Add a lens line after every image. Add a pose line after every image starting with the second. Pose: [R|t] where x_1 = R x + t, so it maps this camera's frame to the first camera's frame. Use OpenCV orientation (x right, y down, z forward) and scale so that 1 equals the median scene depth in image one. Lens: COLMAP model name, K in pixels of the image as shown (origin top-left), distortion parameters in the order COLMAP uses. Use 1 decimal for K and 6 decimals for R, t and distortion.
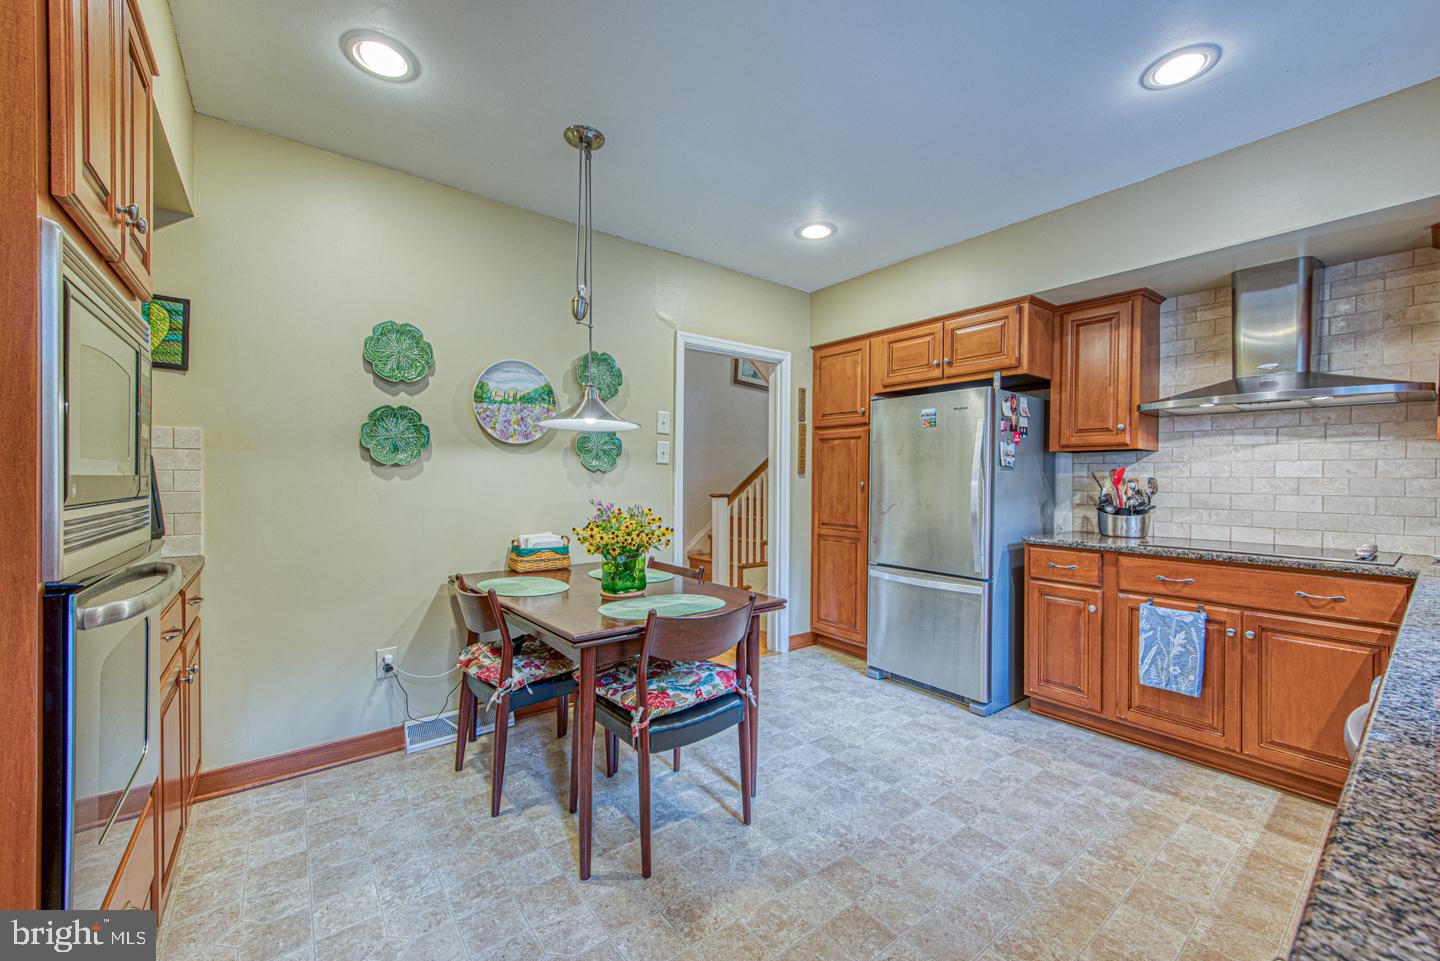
lens RADIAL K [[562.2, 0, 720.0], [0, 562.2, 480.5], [0, 0, 1]] dist [-0.002081, -0.000295]
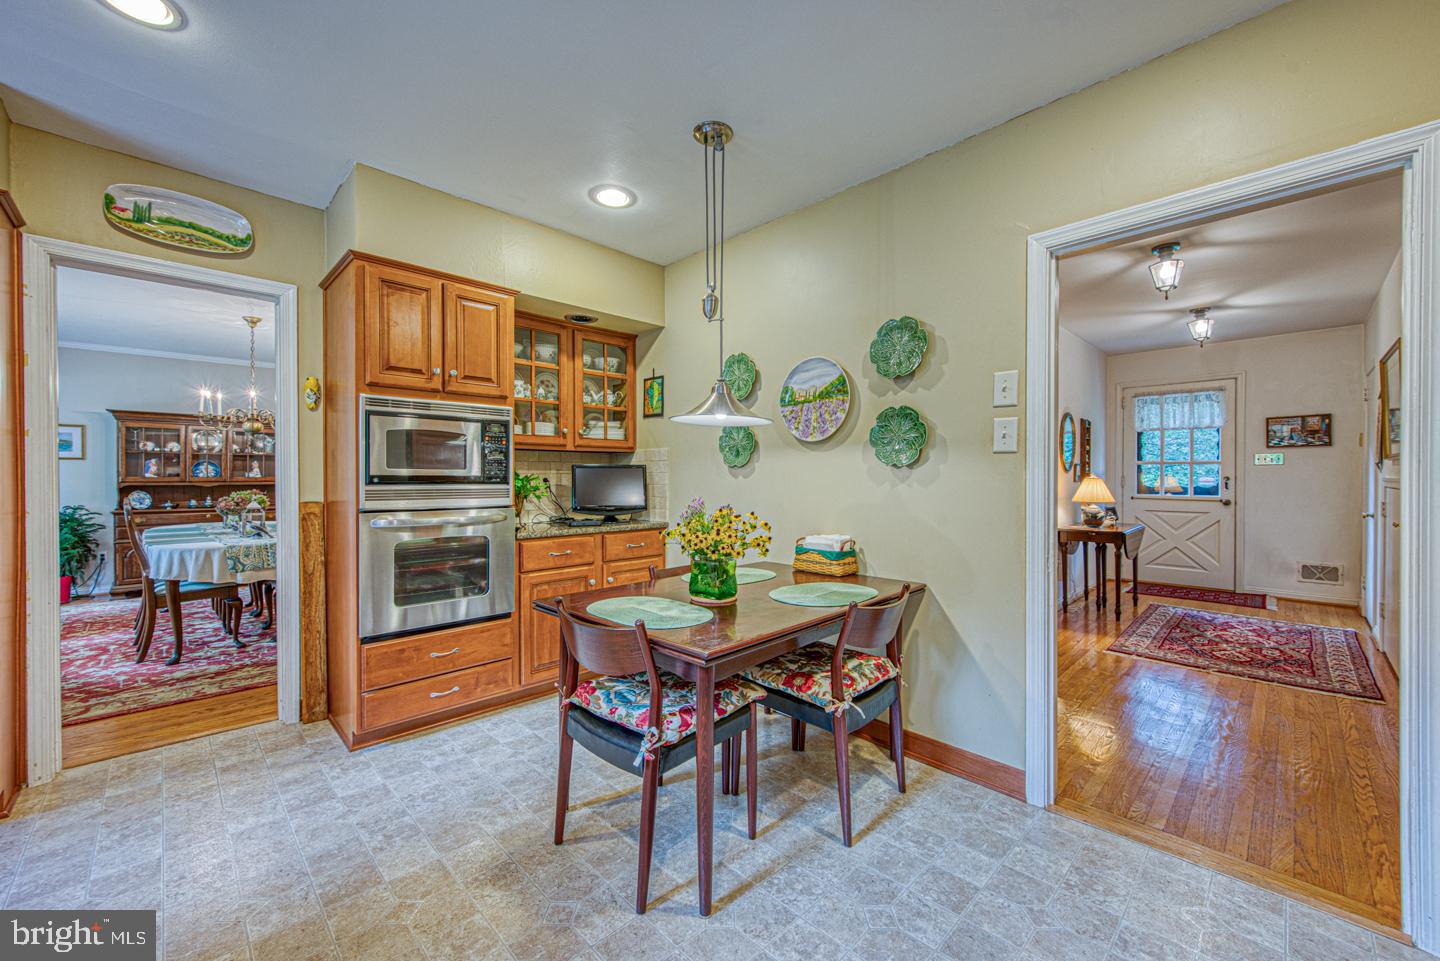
lens RADIAL K [[562.2, 0, 720.0], [0, 562.2, 480.5], [0, 0, 1]] dist [-0.002081, -0.000295]
pose [[0.115170, 0.007868, -0.993315, 0.619753], [0.006331, 0.999943, 0.008655, -0.006186], [0.993326, -0.007286, 0.115113, 0.733998]]
